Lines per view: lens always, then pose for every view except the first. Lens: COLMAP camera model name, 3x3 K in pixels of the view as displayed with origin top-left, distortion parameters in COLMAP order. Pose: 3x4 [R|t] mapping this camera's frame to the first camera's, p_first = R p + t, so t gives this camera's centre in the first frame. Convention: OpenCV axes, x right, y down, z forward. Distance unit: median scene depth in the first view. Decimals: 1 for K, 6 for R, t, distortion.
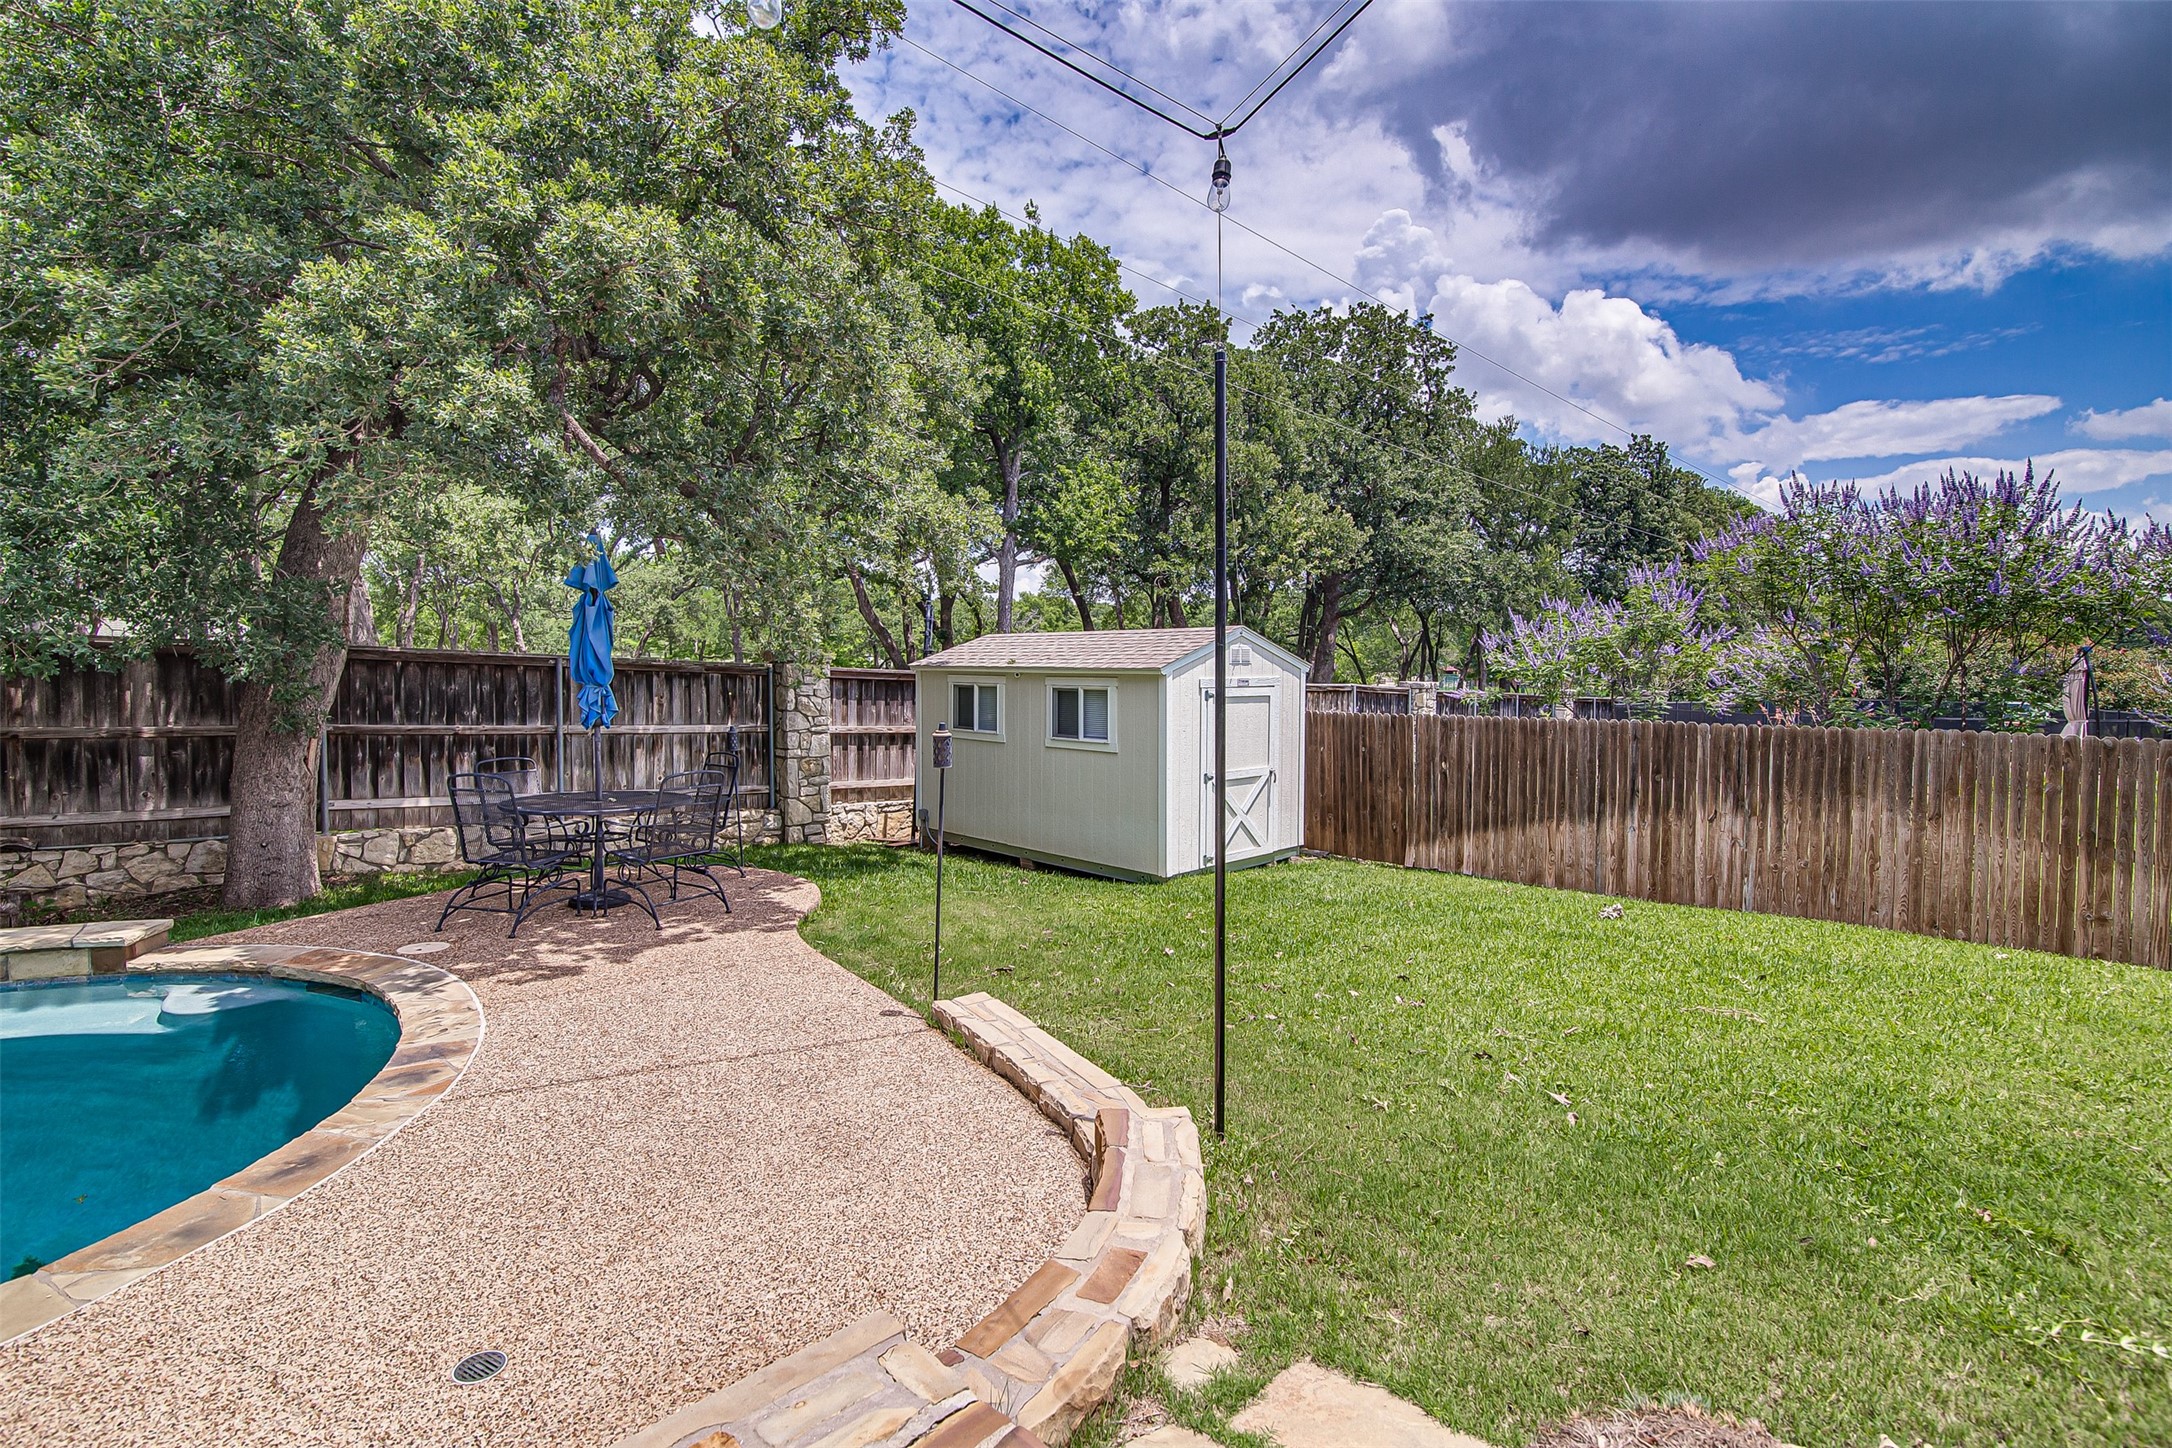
lens RADIAL K [[995.2, 0, 1069.7], [0, 995.2, 715.9], [0, 0, 1]] dist [-0.001411, -0.000234]
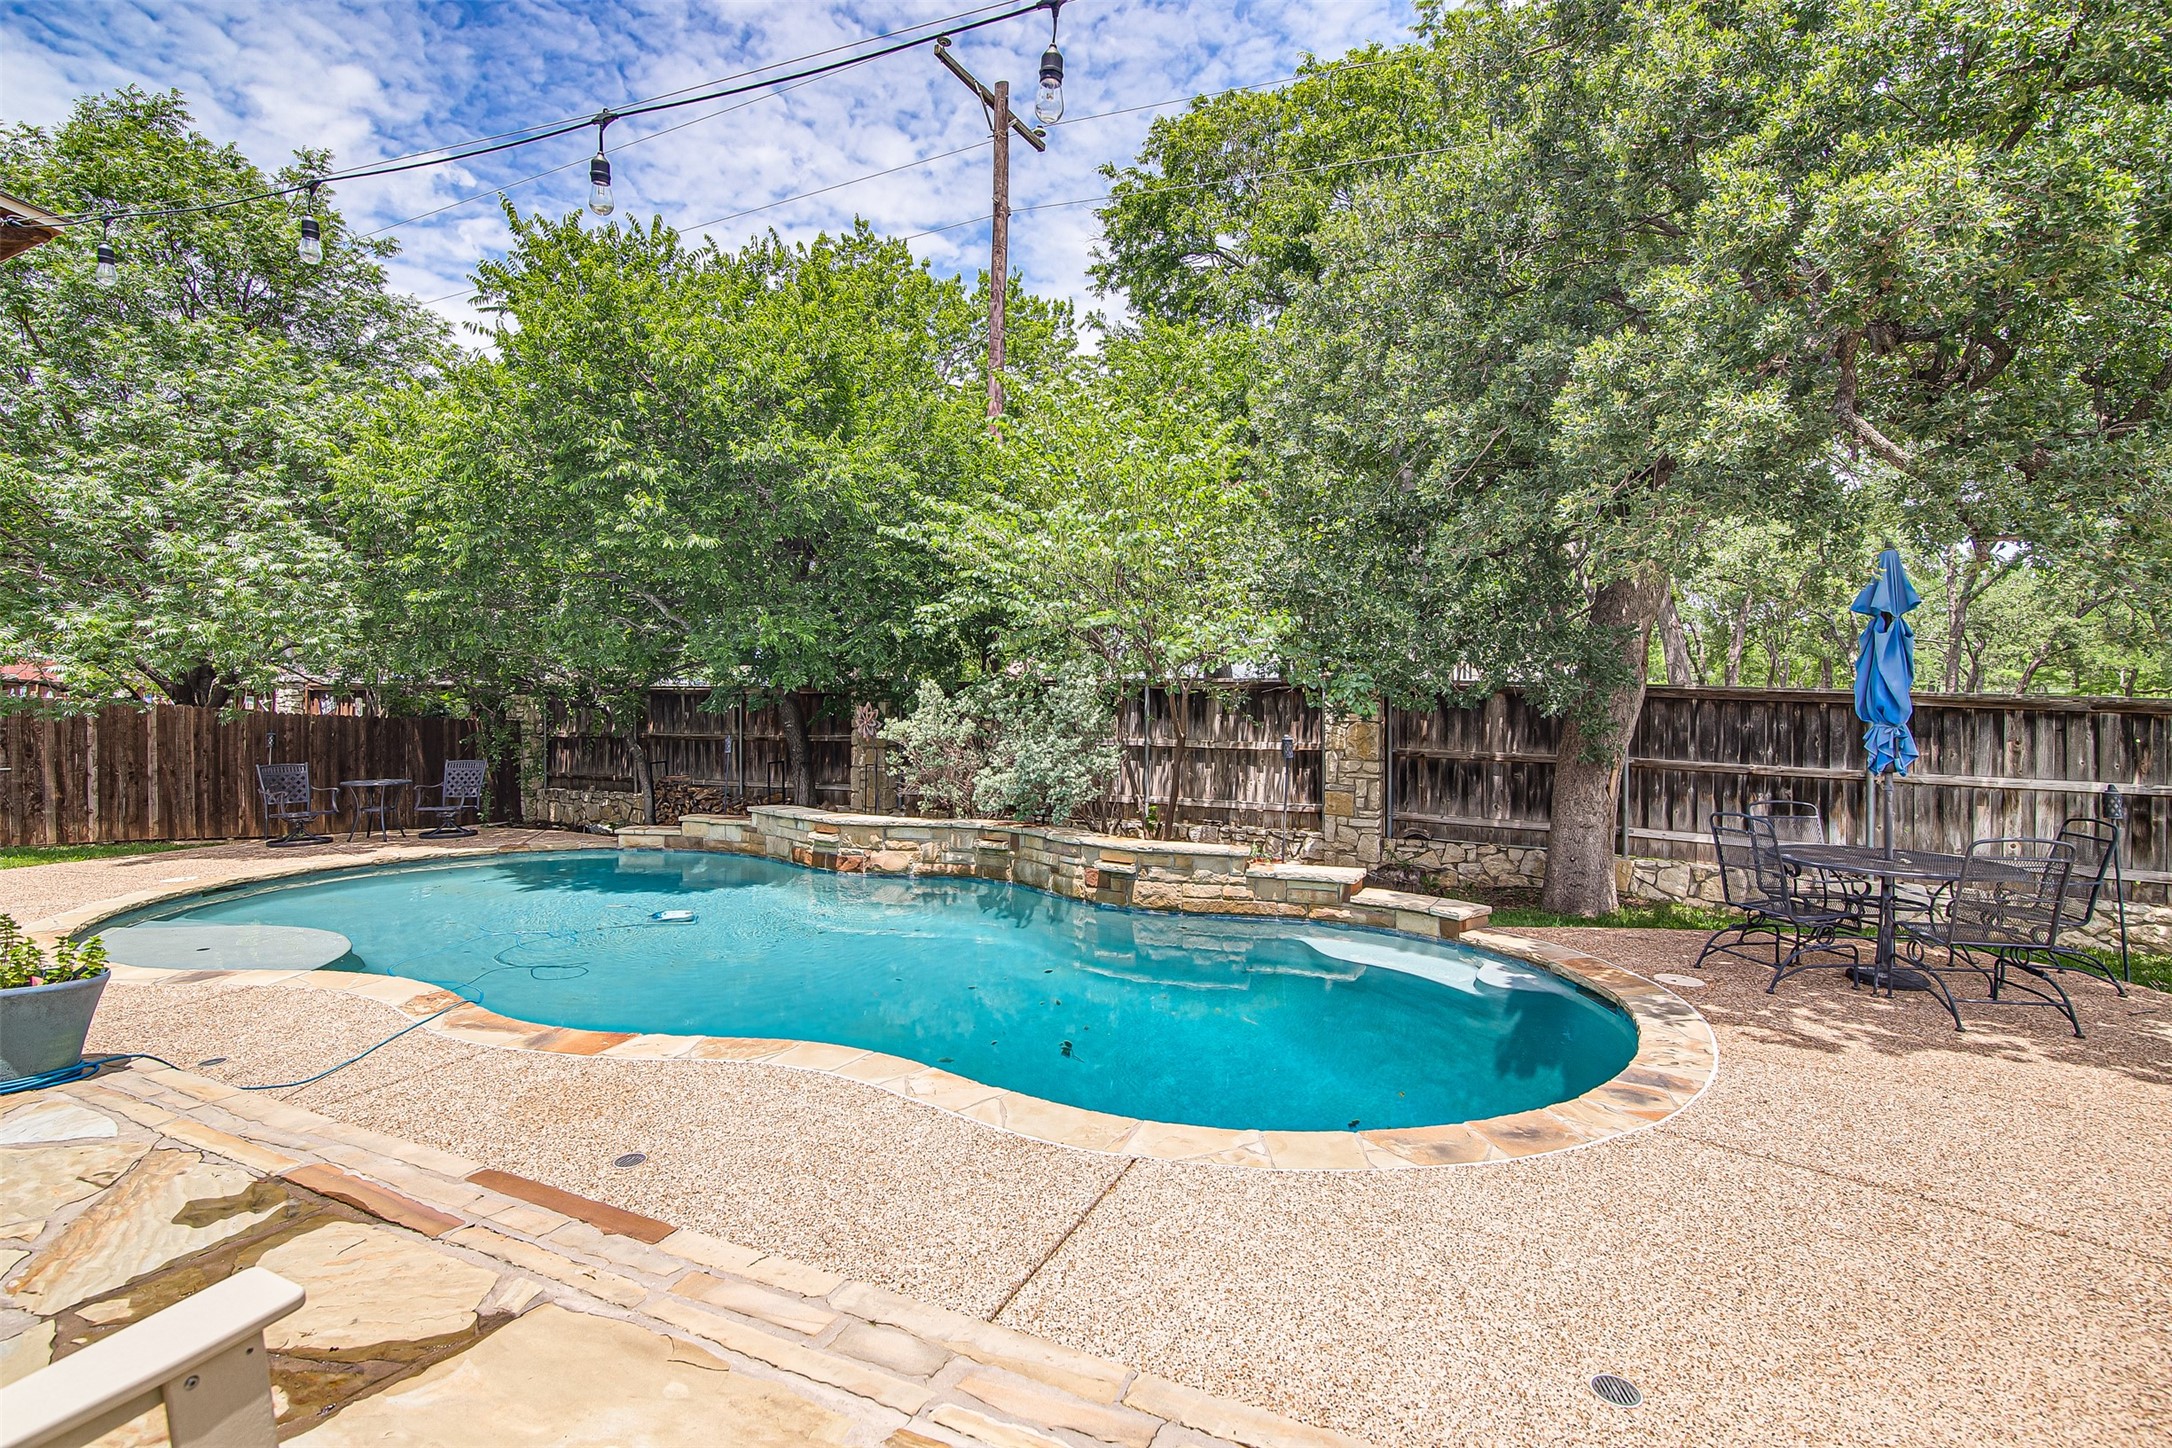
lens RADIAL K [[1006.6, 0, 1086.0], [0, 1006.6, 724.0], [0, 0, 1]] dist [-0.004785, -0.000238]
pose [[0.391735, 0.015433, -0.919949, 0.045978], [-0.044168, 0.999022, -0.002047, 0.000883], [0.919017, 0.041434, 0.392033, 0.027267]]
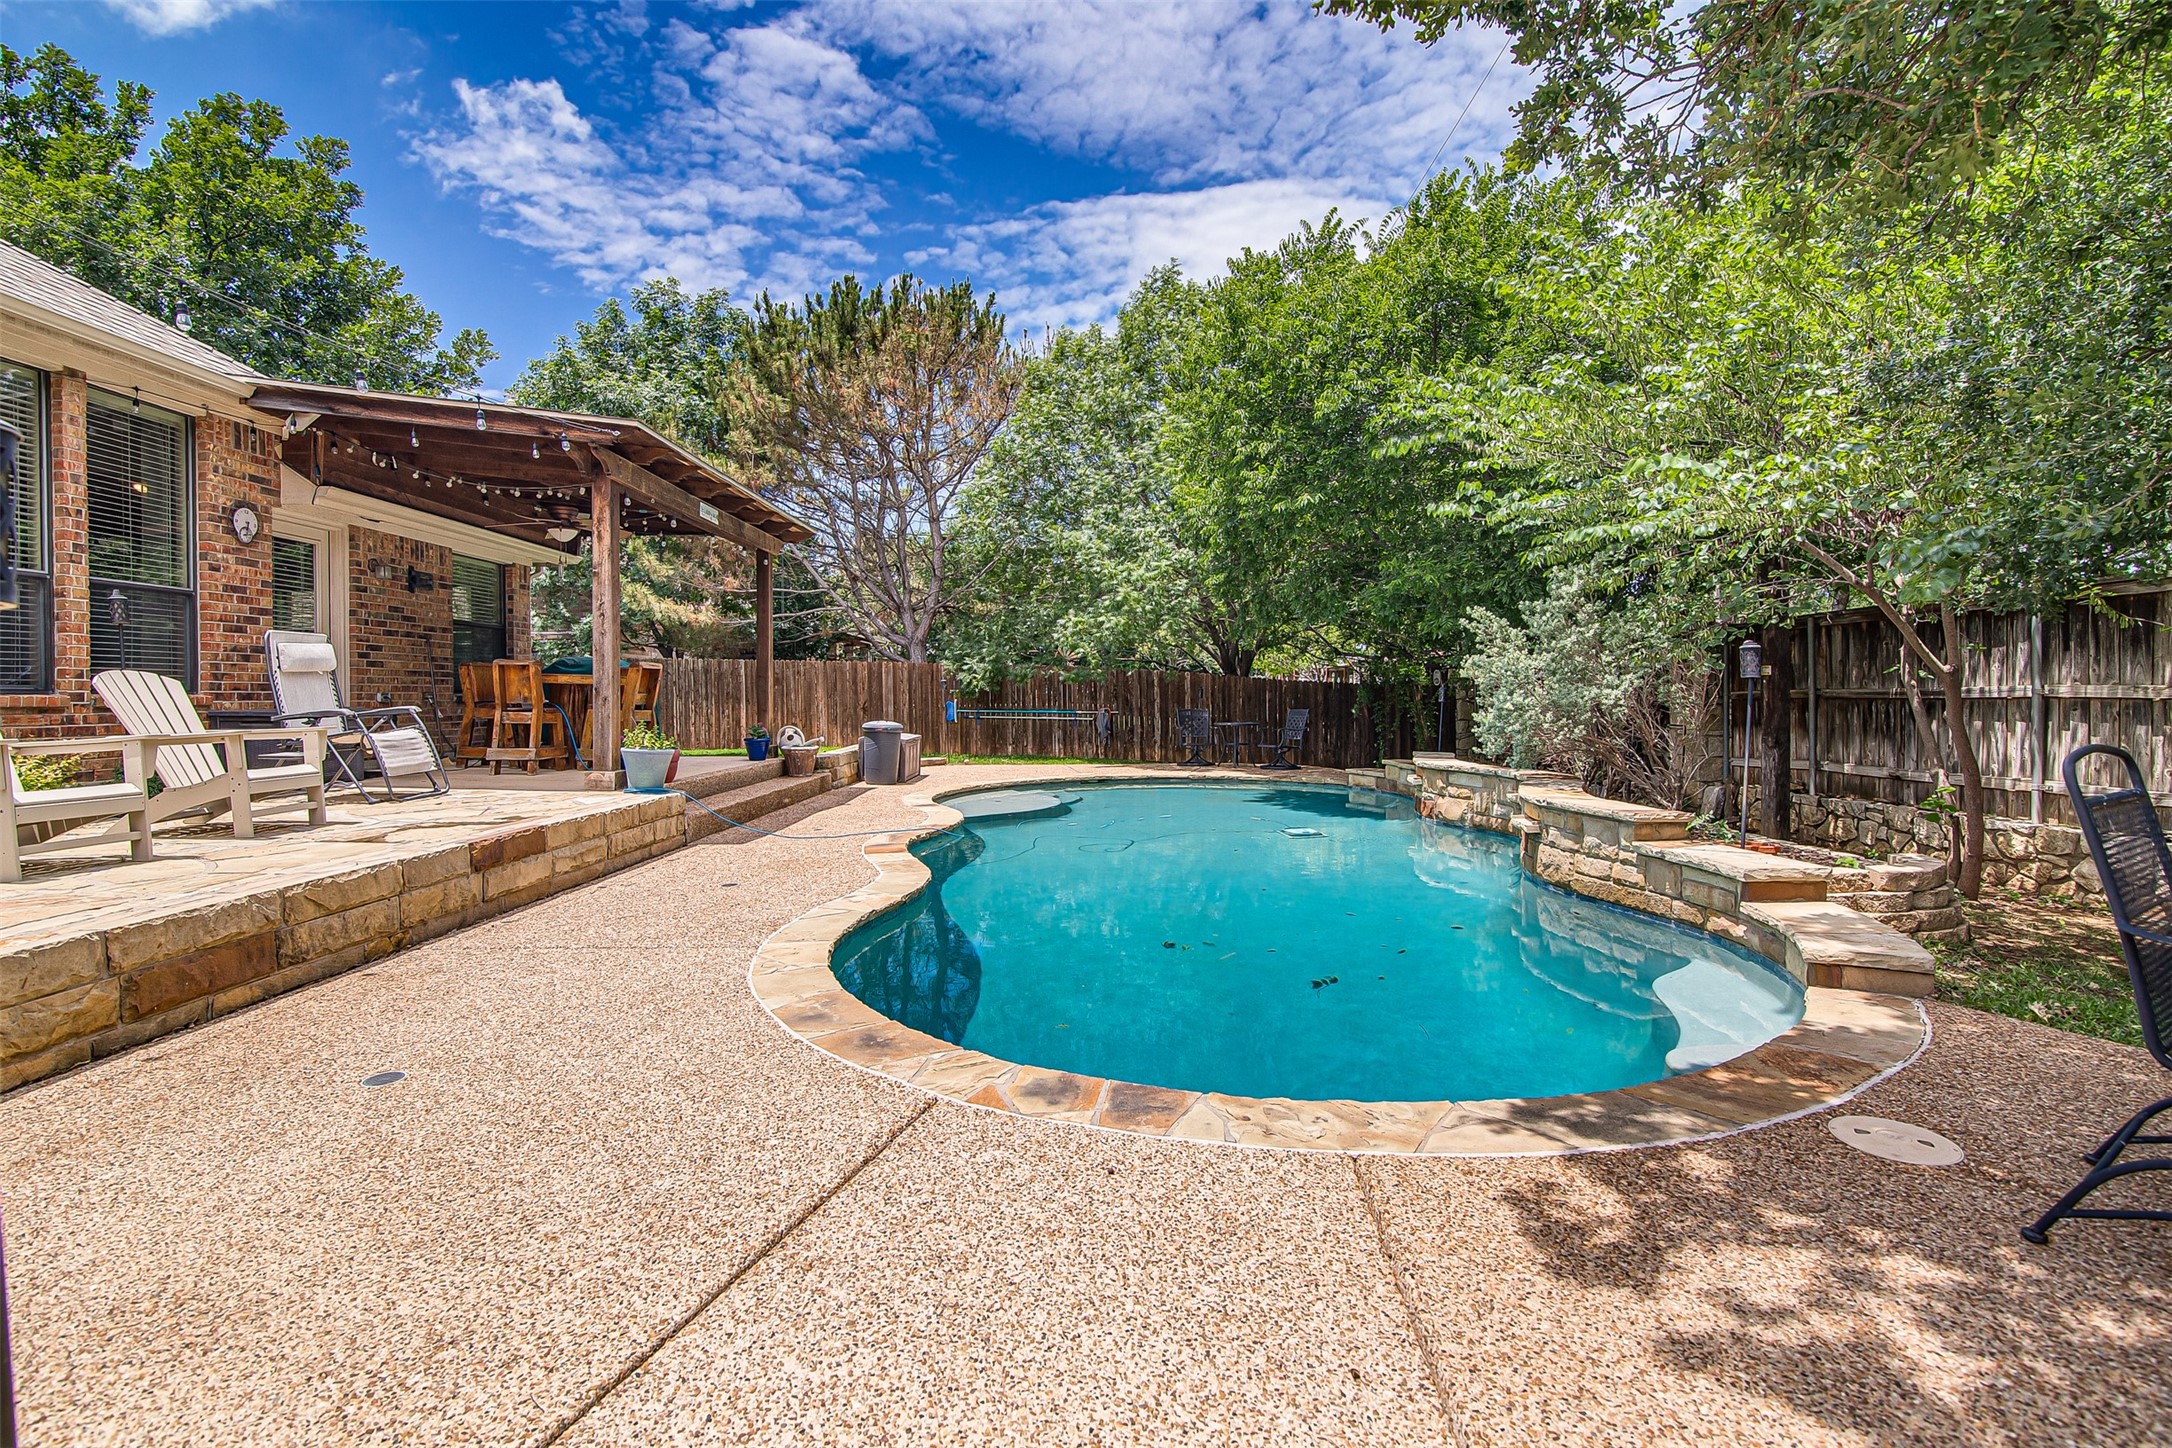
lens RADIAL K [[1006.6, 0, 1086.0], [0, 1006.6, 724.0], [0, 0, 1]] dist [-0.004785, -0.000238]
pose [[-0.678253, 0.017364, -0.734623, -0.099298], [-0.032351, 0.998046, 0.053459, 0.041320], [0.734116, 0.060025, -0.676366, 0.903527]]
